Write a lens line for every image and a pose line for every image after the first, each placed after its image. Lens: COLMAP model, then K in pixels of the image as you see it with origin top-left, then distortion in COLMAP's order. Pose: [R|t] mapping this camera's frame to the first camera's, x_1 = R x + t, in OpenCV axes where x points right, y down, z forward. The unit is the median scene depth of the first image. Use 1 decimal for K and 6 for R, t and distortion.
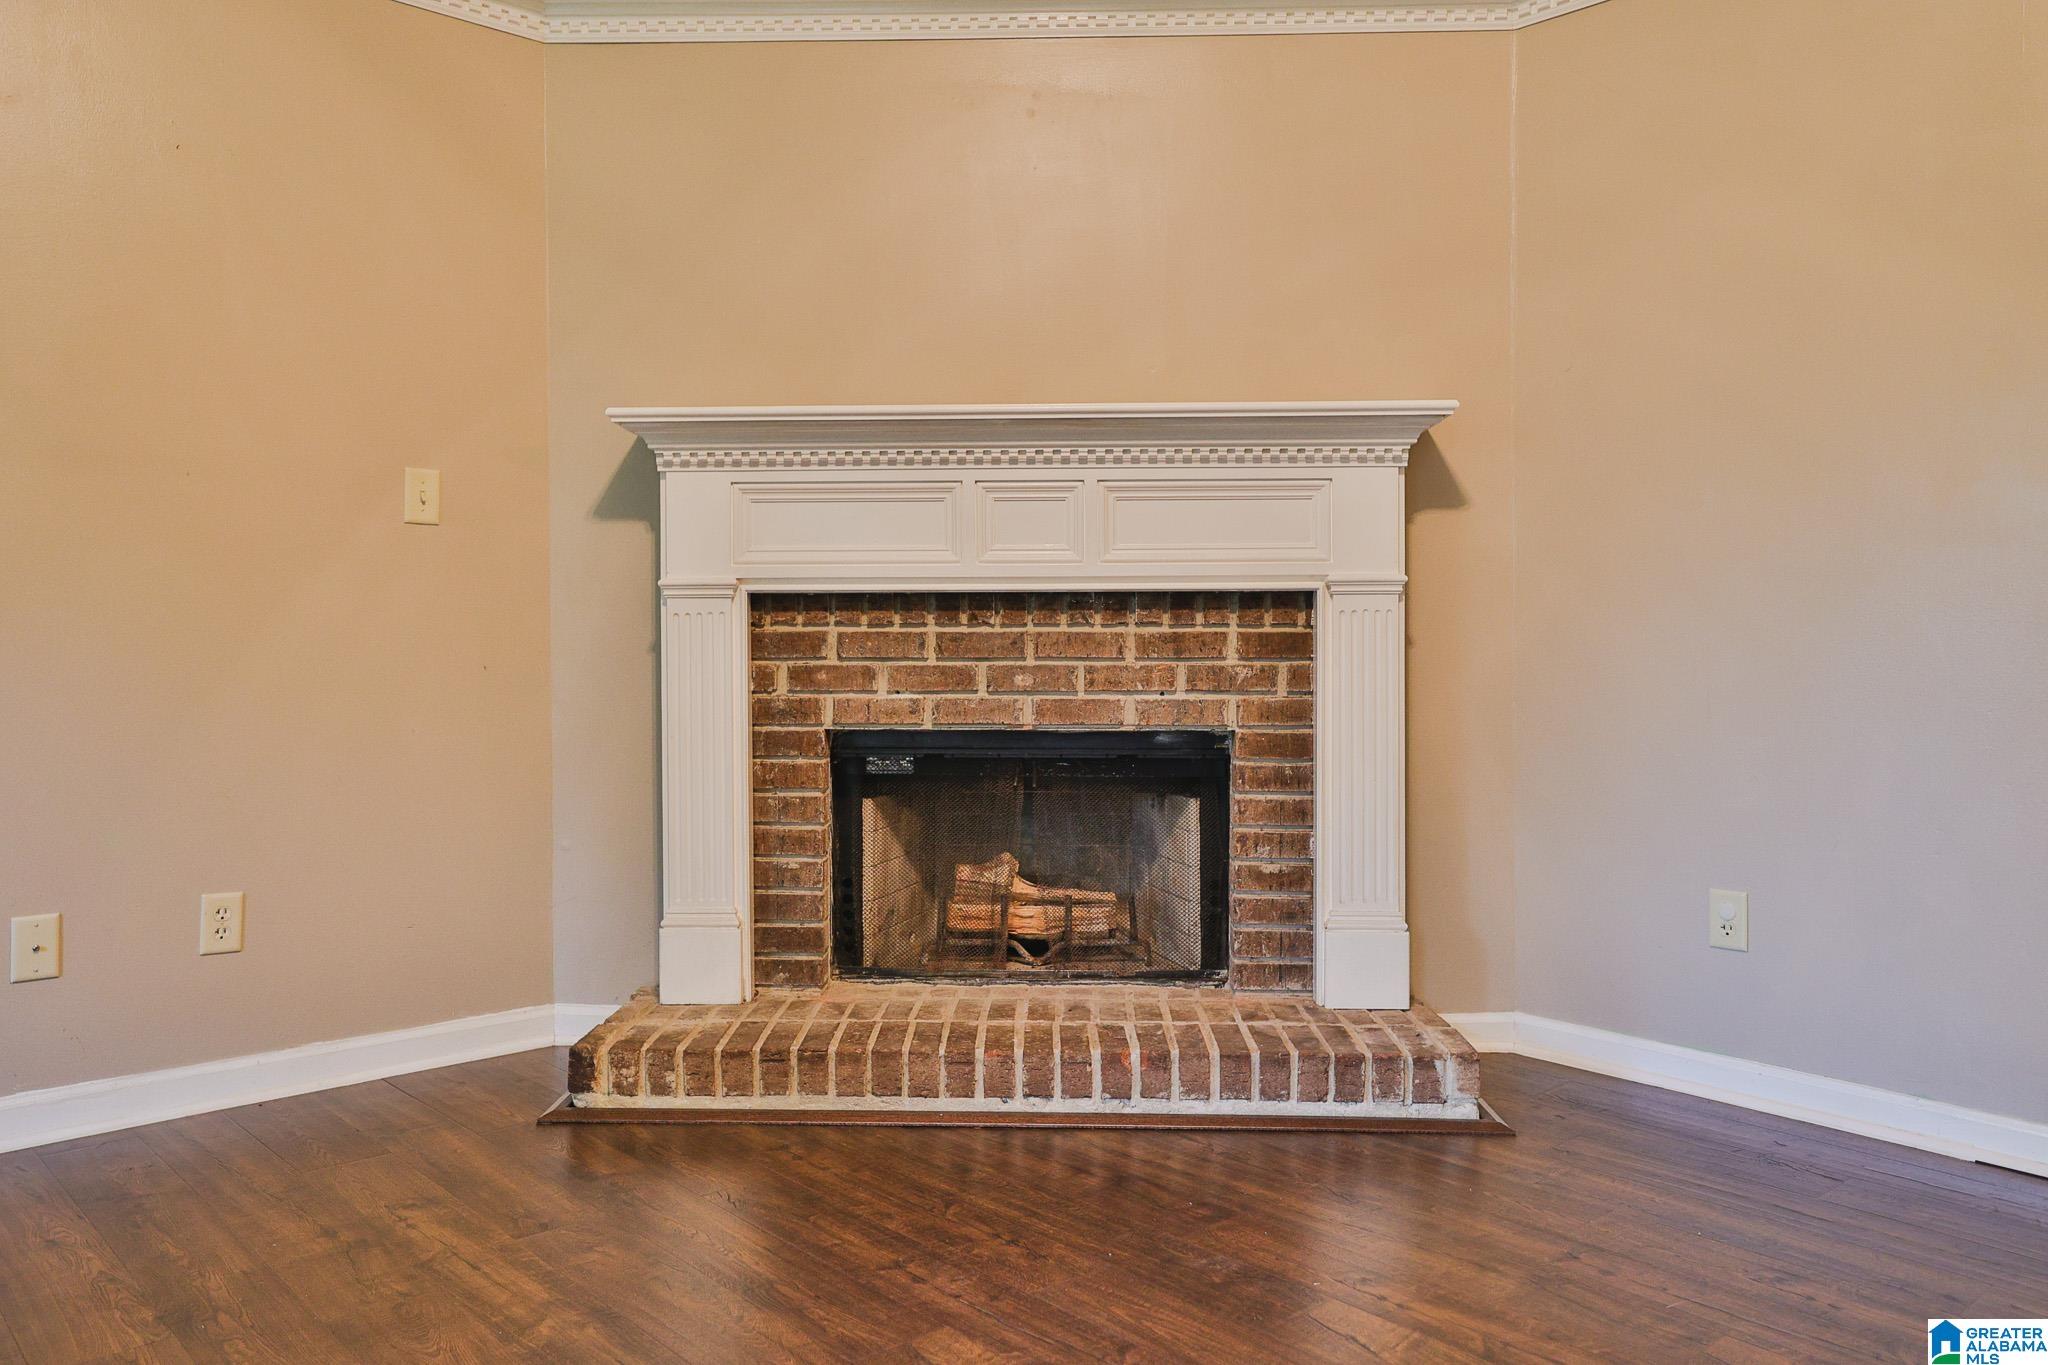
lens RADIAL K [[1480.6, 0, 1015.1], [0, 1480.6, 676.0], [0, 0, 1]] dist [0.007026, 0.001954]
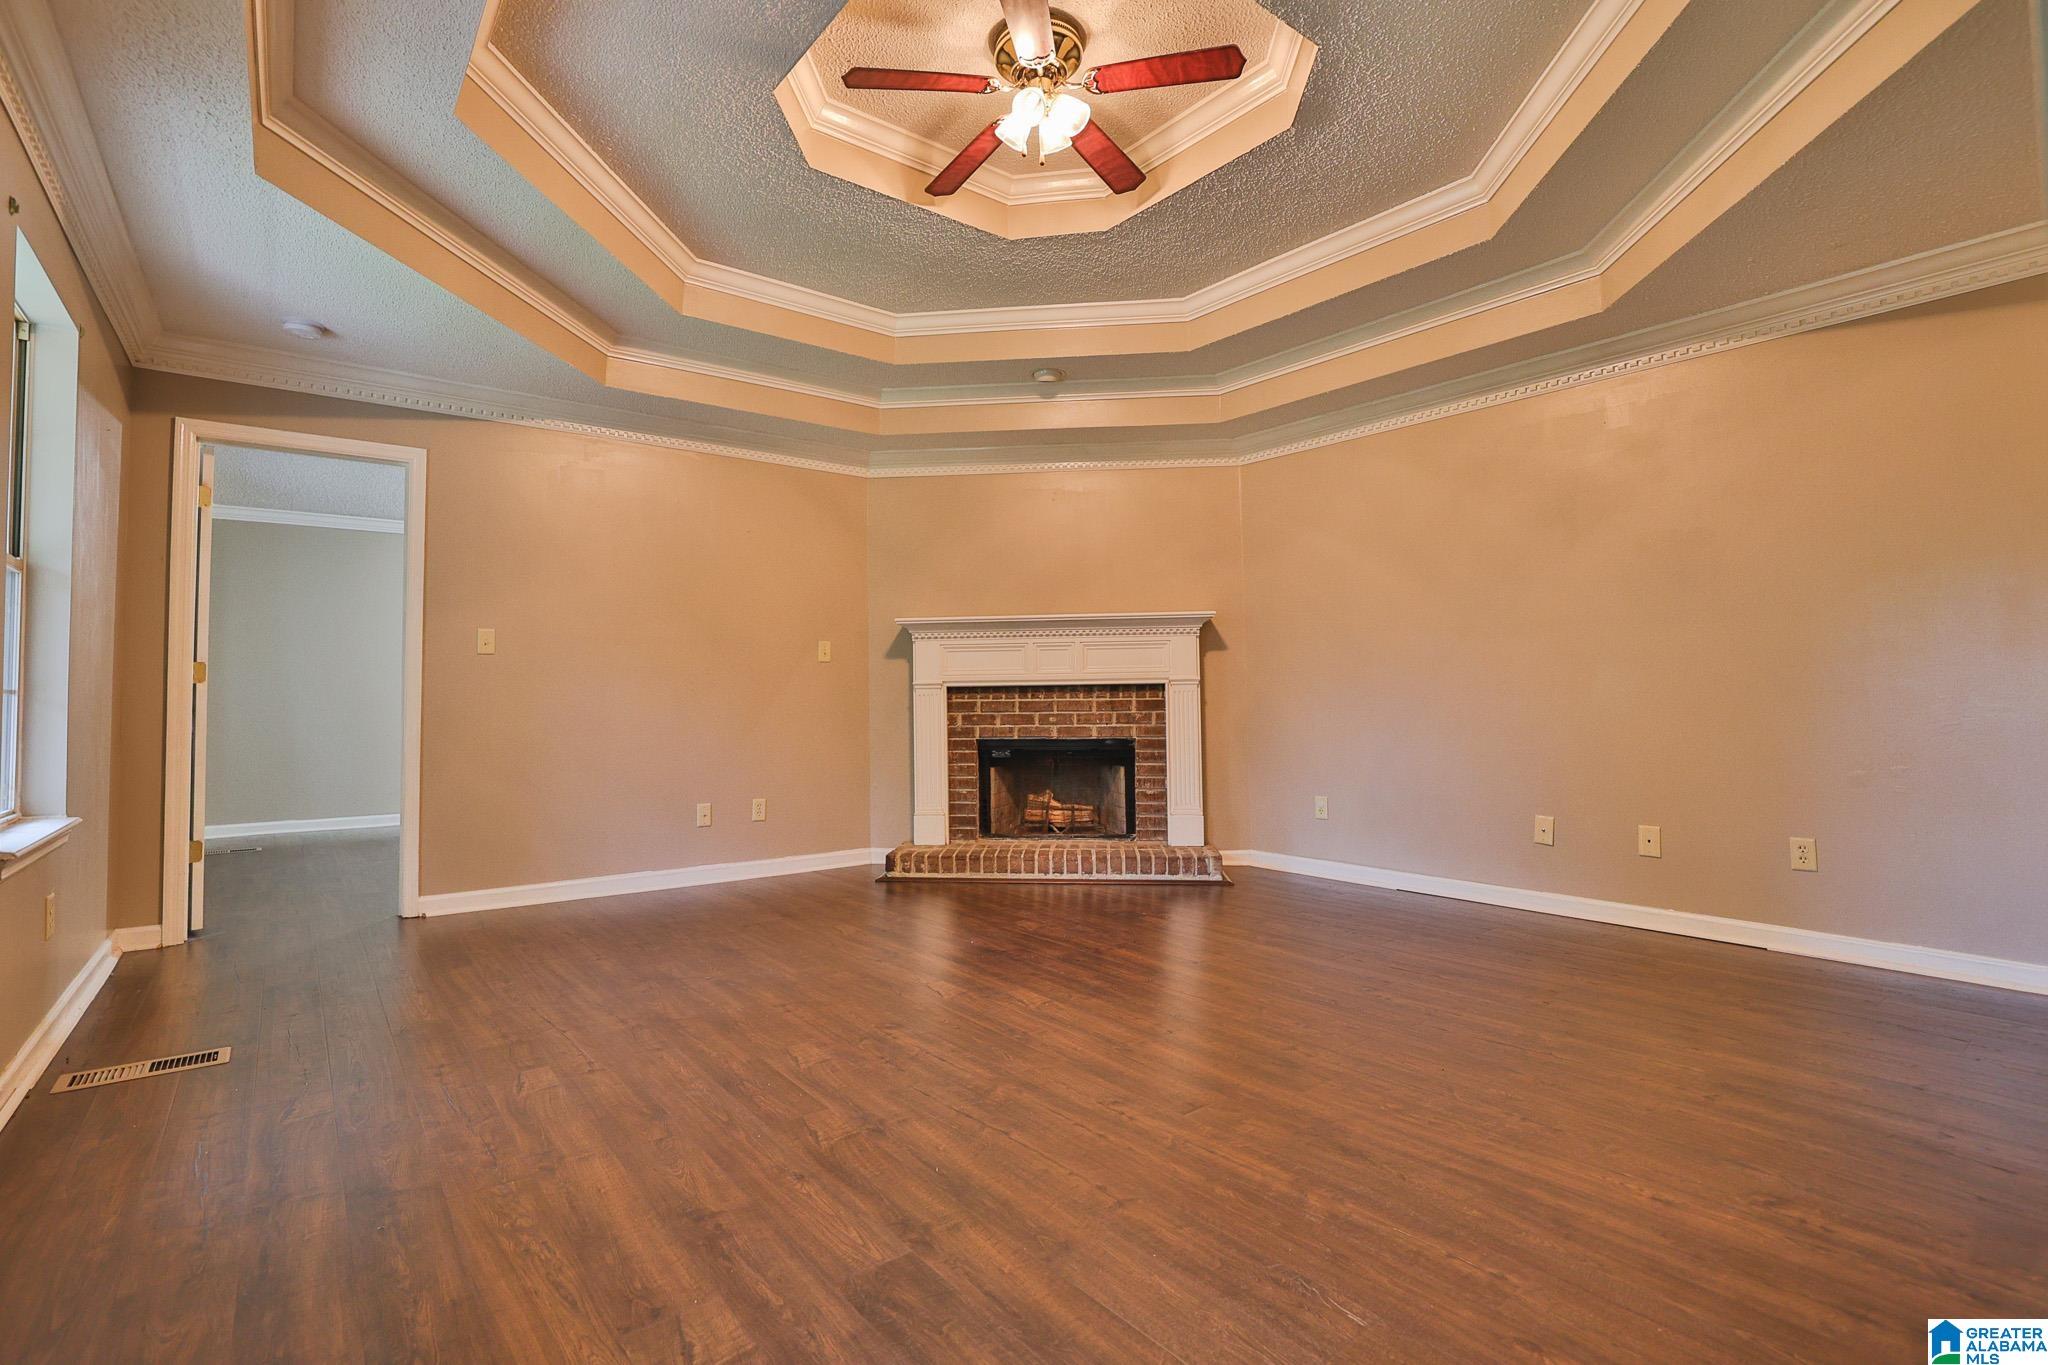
lens RADIAL K [[952.1, 0, 996.5], [0, 952.1, 659.1], [0, 0, 1]] dist [-0.043635, 0.017555]
pose [[0.996983, -0.013498, -0.076438, 0.036264], [0.008226, 0.997592, -0.068871, 0.011639], [0.077184, 0.068035, 0.994693, -0.664414]]
